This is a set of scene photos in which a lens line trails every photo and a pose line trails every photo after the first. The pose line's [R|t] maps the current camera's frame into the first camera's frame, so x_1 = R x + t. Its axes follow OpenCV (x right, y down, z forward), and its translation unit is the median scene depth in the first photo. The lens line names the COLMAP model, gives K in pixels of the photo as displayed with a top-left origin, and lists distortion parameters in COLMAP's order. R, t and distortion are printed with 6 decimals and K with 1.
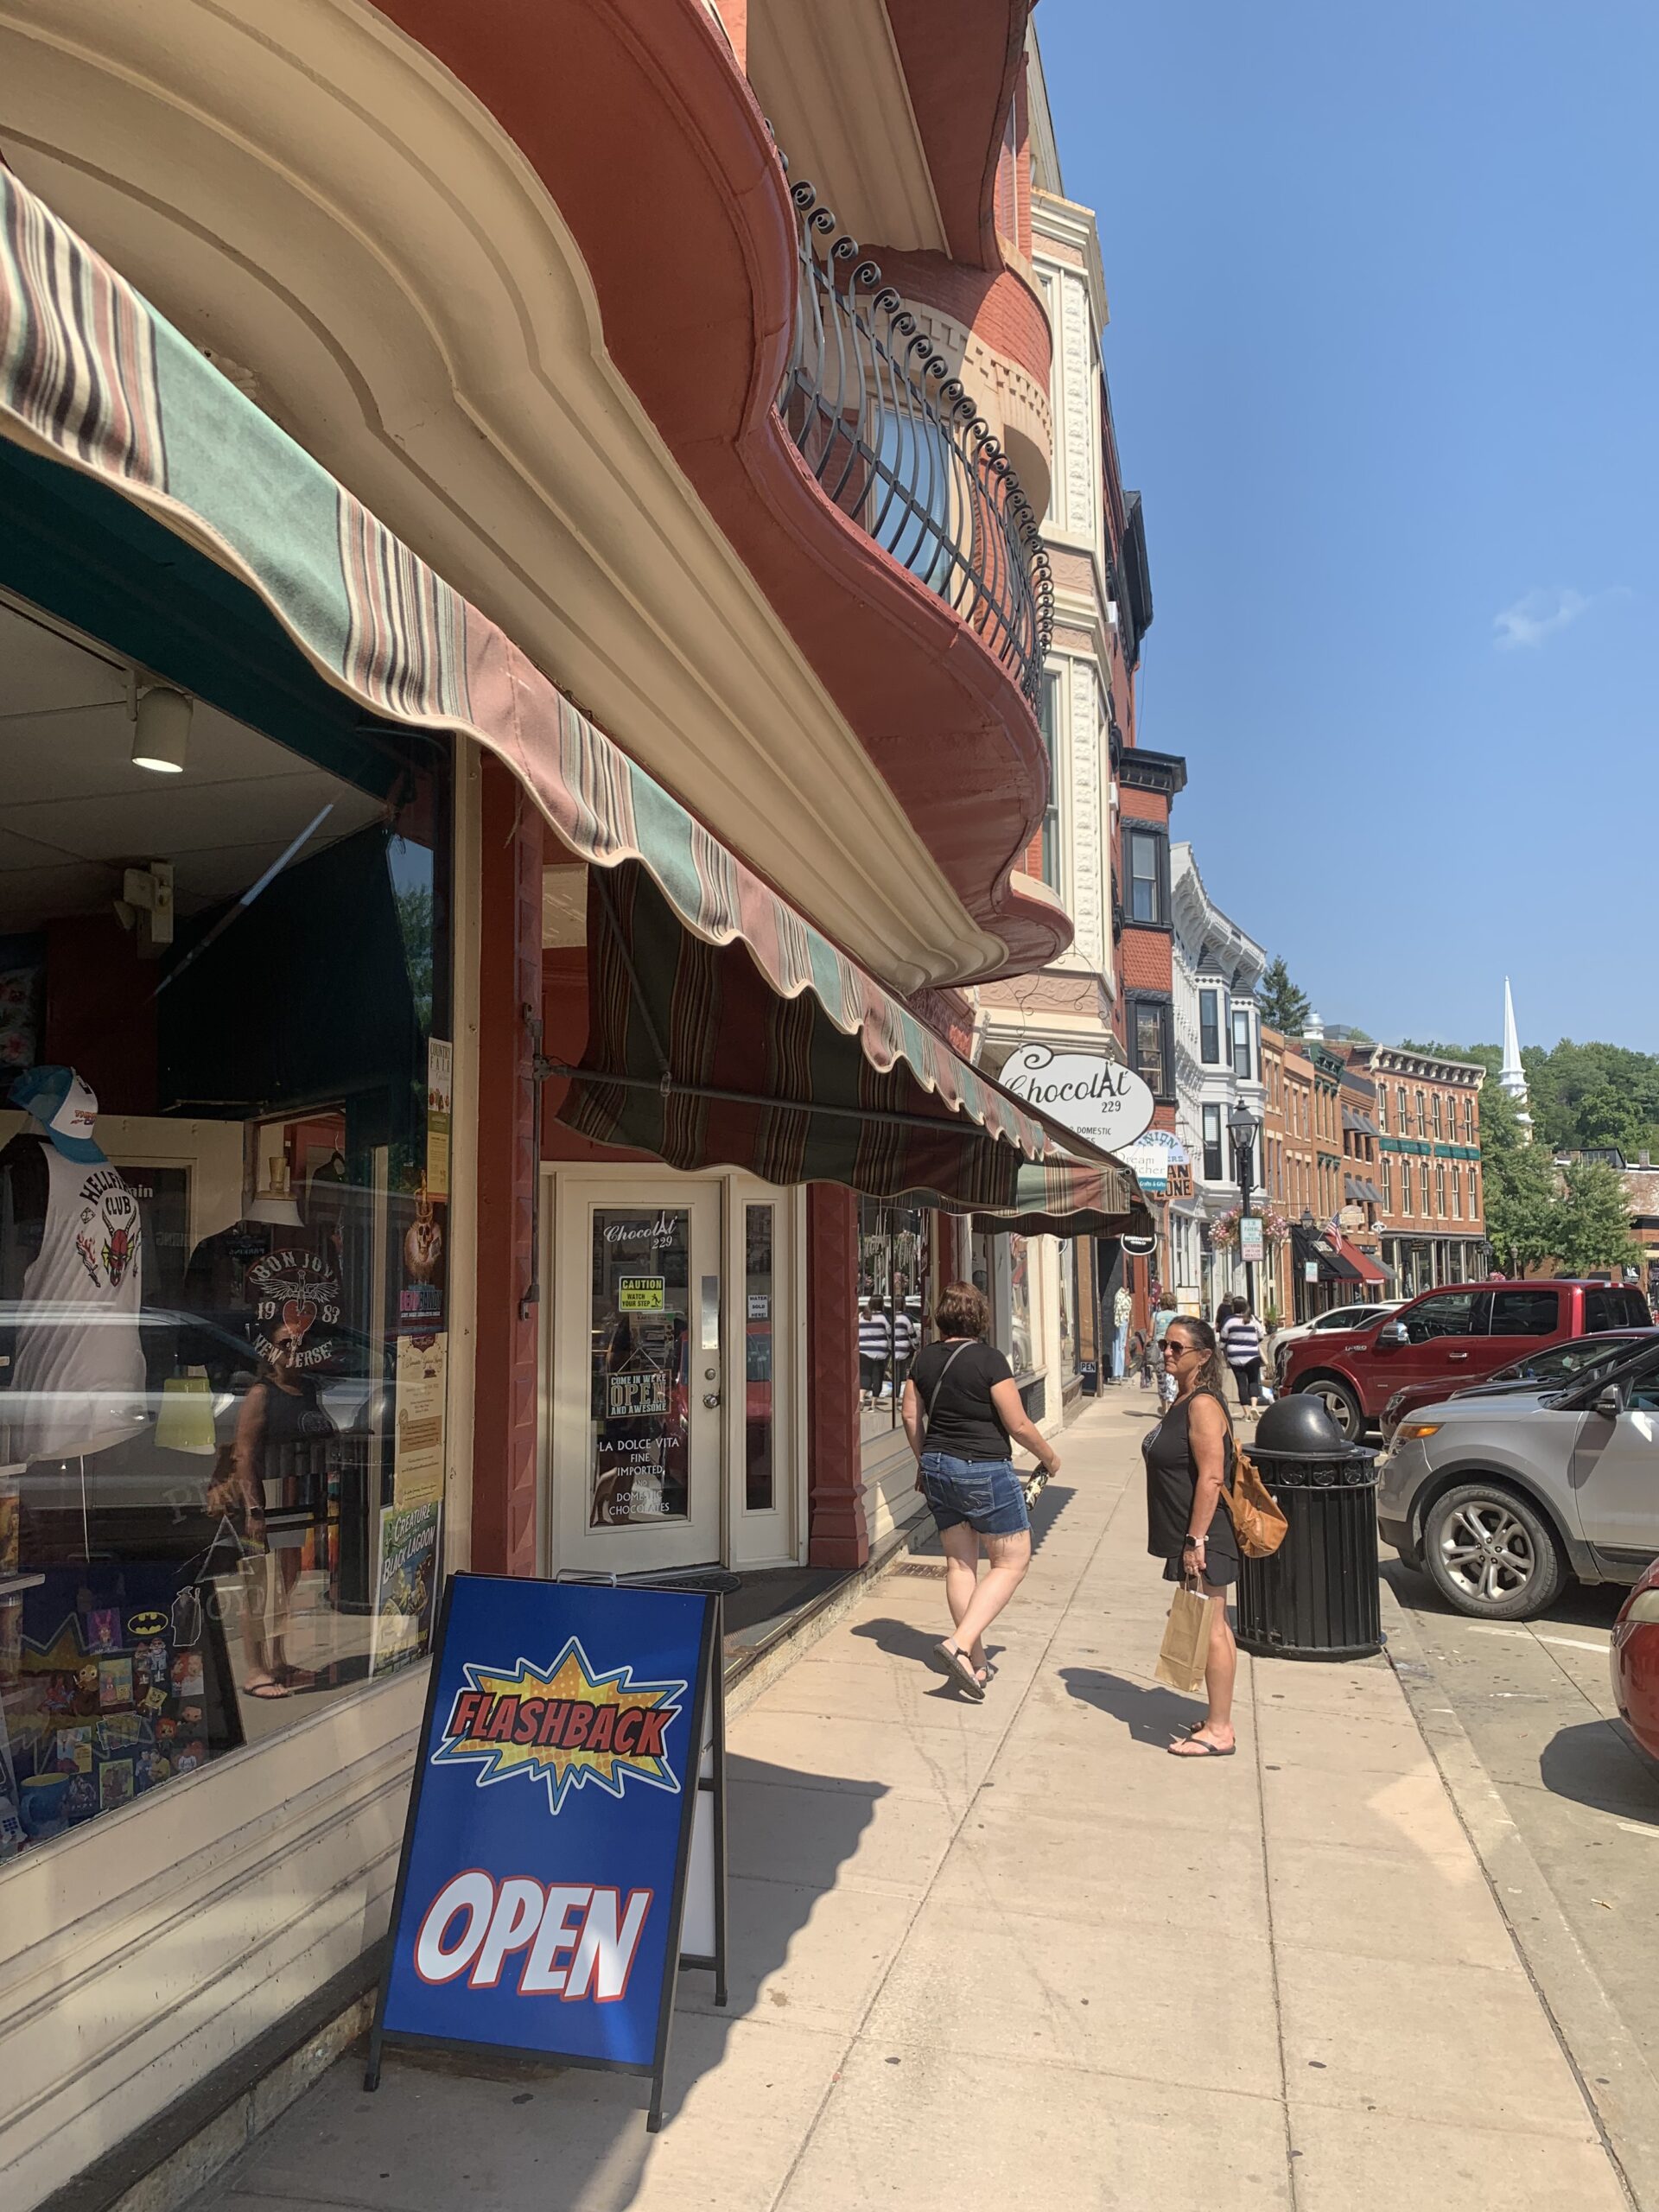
lens RADIAL K [[1660.8, 0, 782.4], [0, 1660.8, 1102.8], [0, 0, 1]] dist [0.048351, -0.000048]
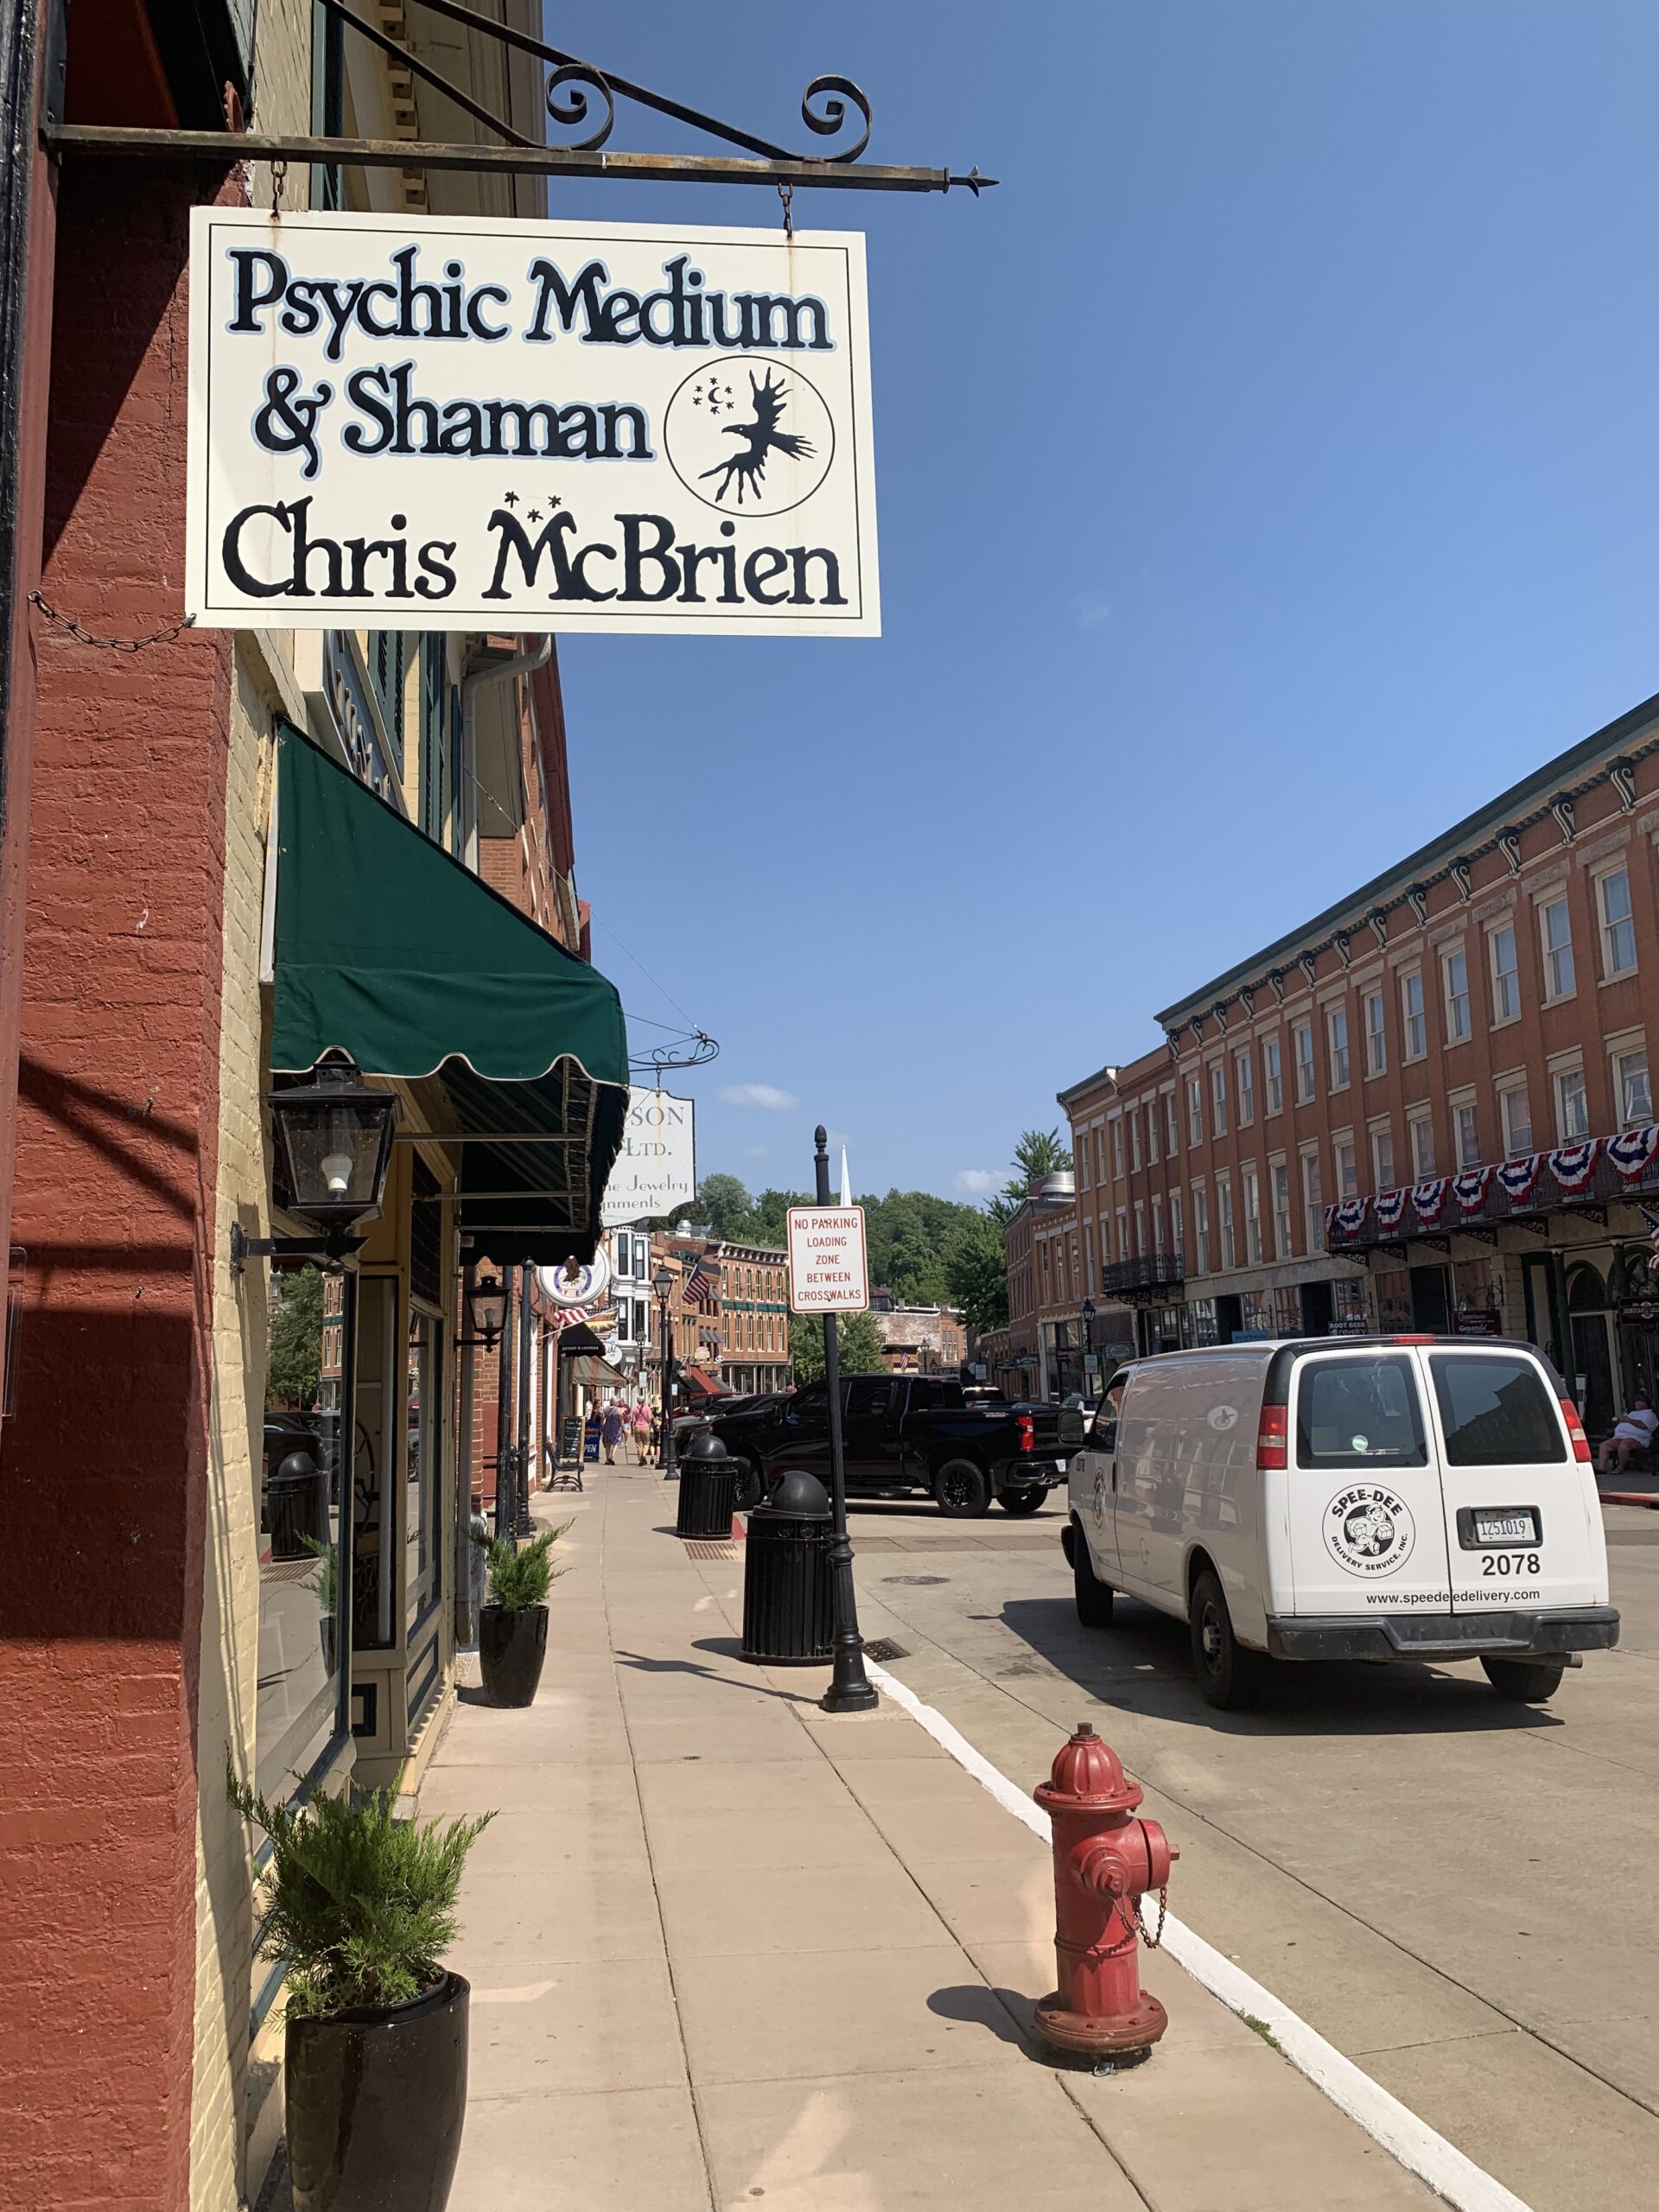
lens RADIAL K [[1689.2, 0, 829.5], [0, 1689.2, 1106.0], [0, 0, 1]] dist [0.098813, 0.000339]
pose [[0.927679, 0.043089, 0.370884, -0.142830], [-0.018864, 0.997459, -0.068701, -0.053068], [-0.372902, 0.056737, 0.926134, -0.505629]]
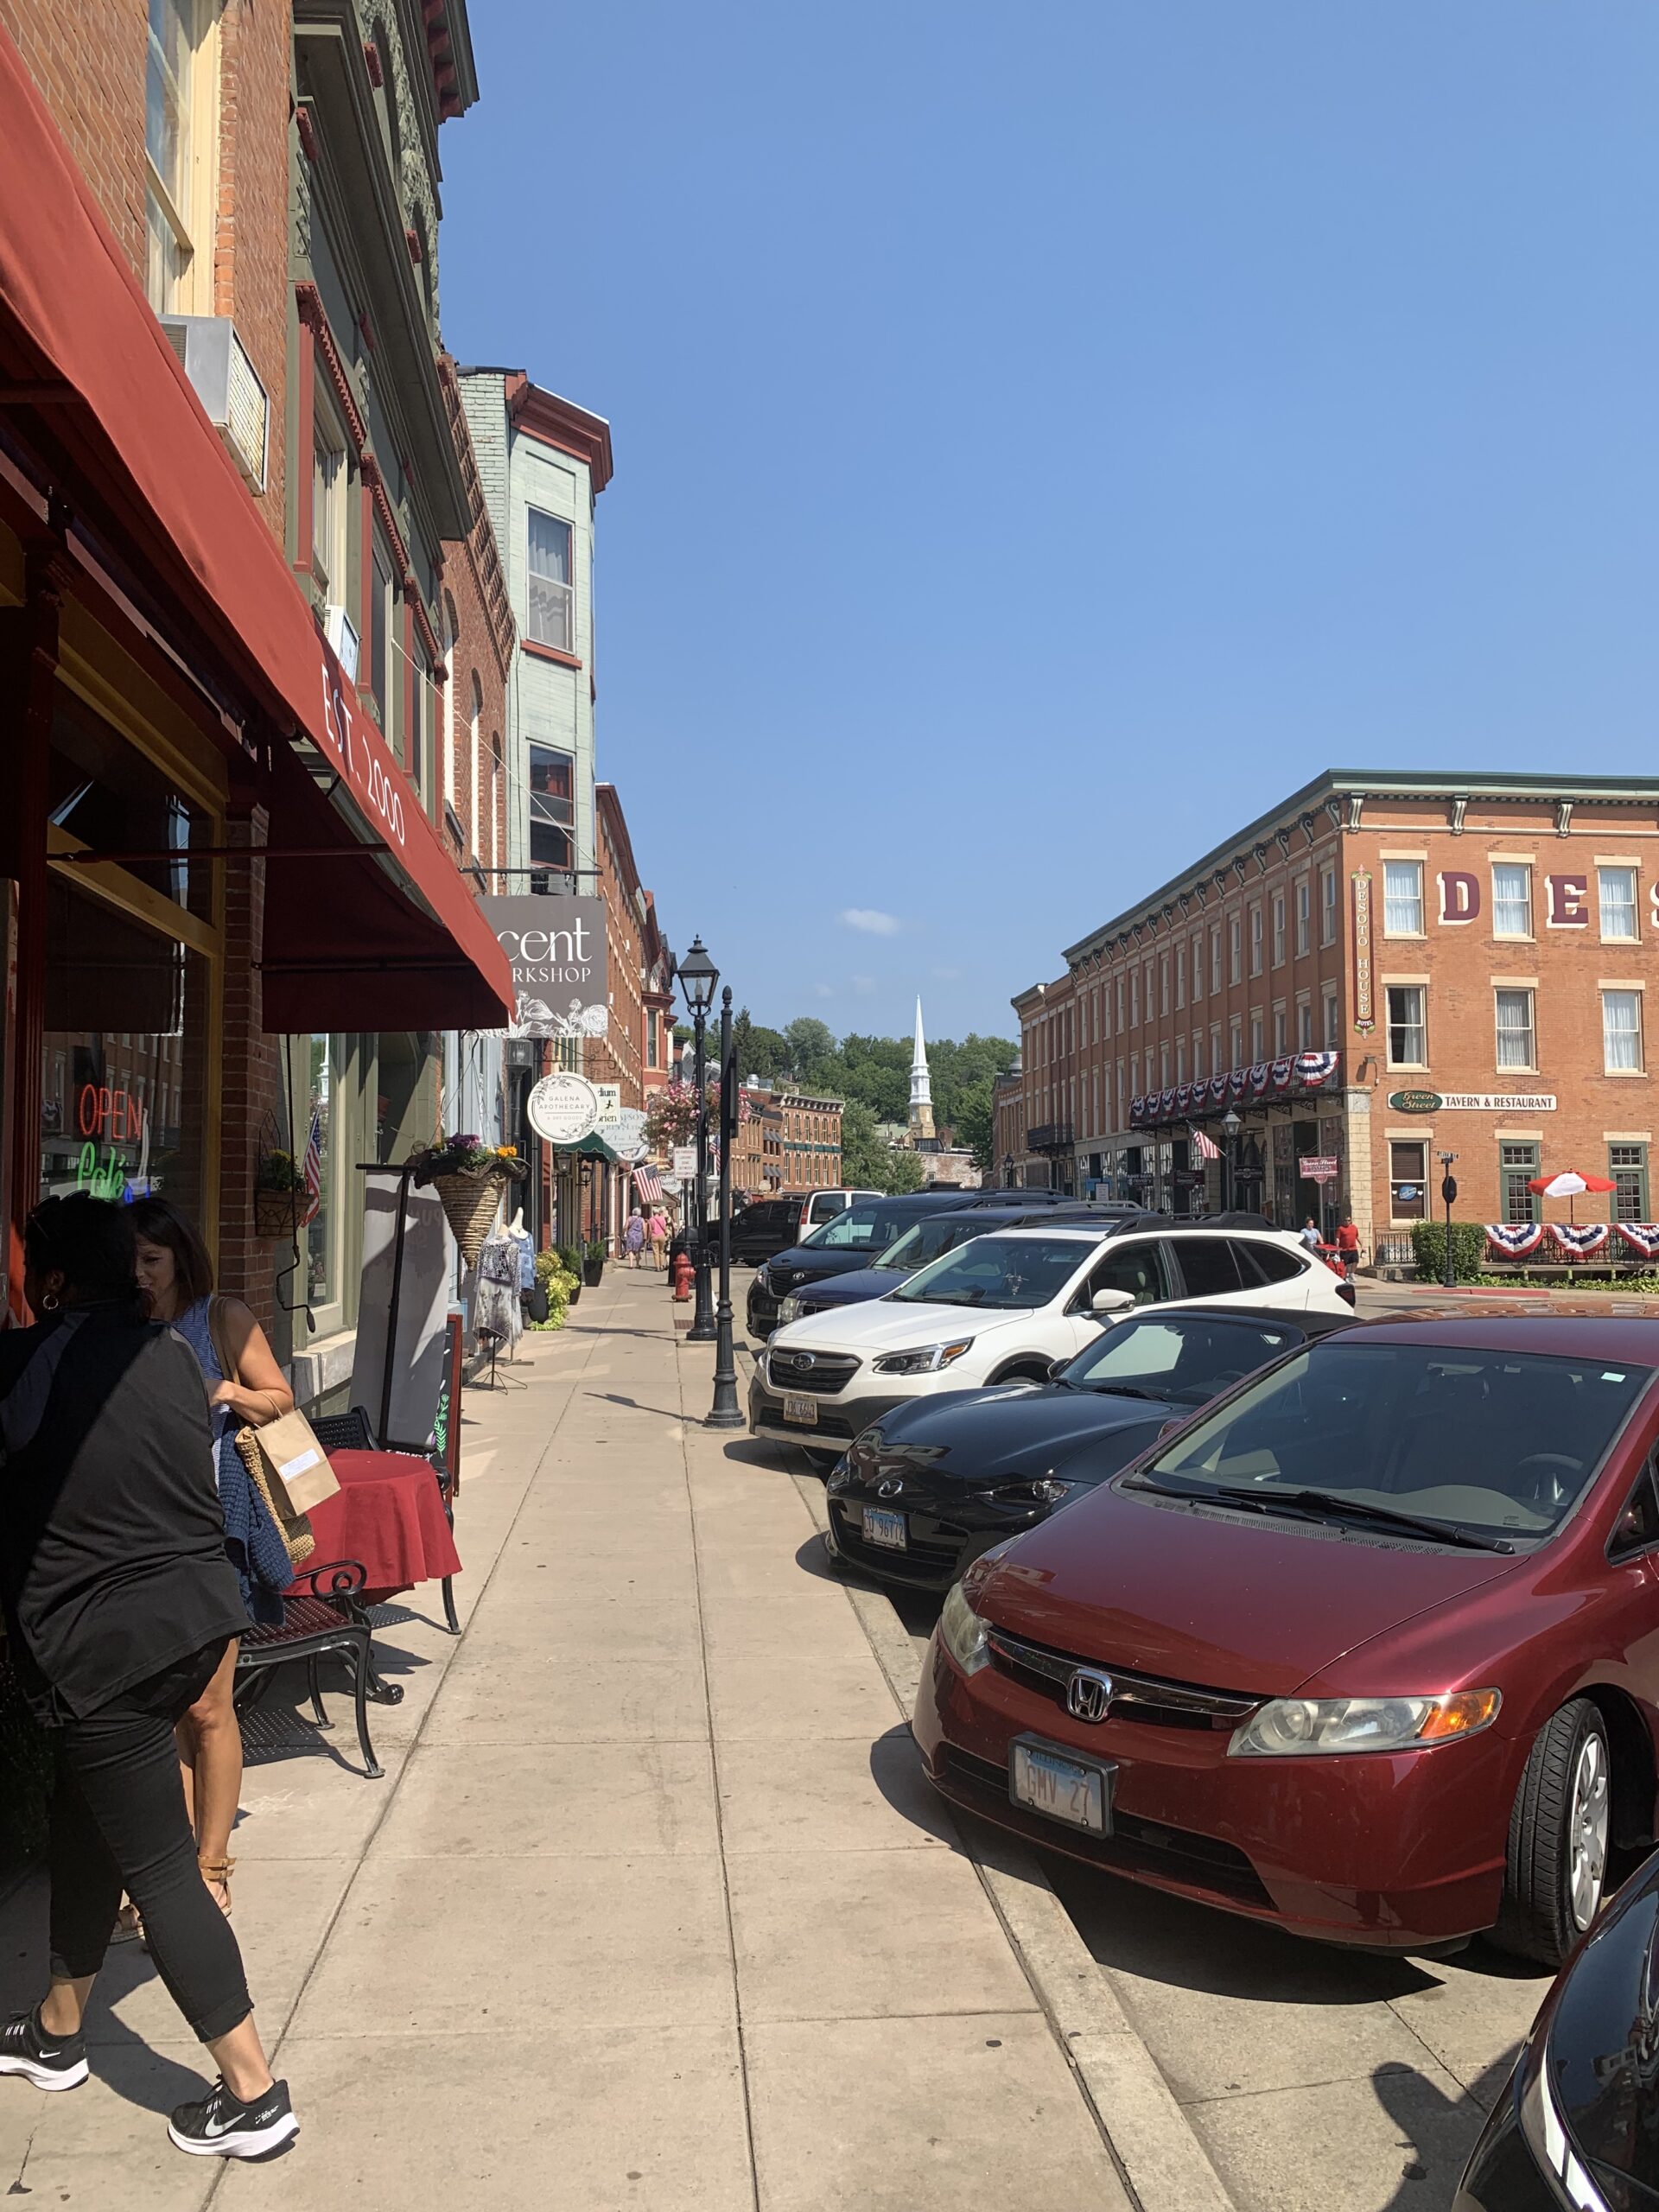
lens RADIAL K [[1660.8, 0, 782.4], [0, 1660.8, 1102.8], [0, 0, 1]] dist [0.048351, -0.000048]
pose [[0.955380, 0.022844, 0.294494, -0.188409], [-0.032670, 0.999060, 0.028488, -0.074646], [-0.293567, -0.036838, 0.955228, -0.754813]]
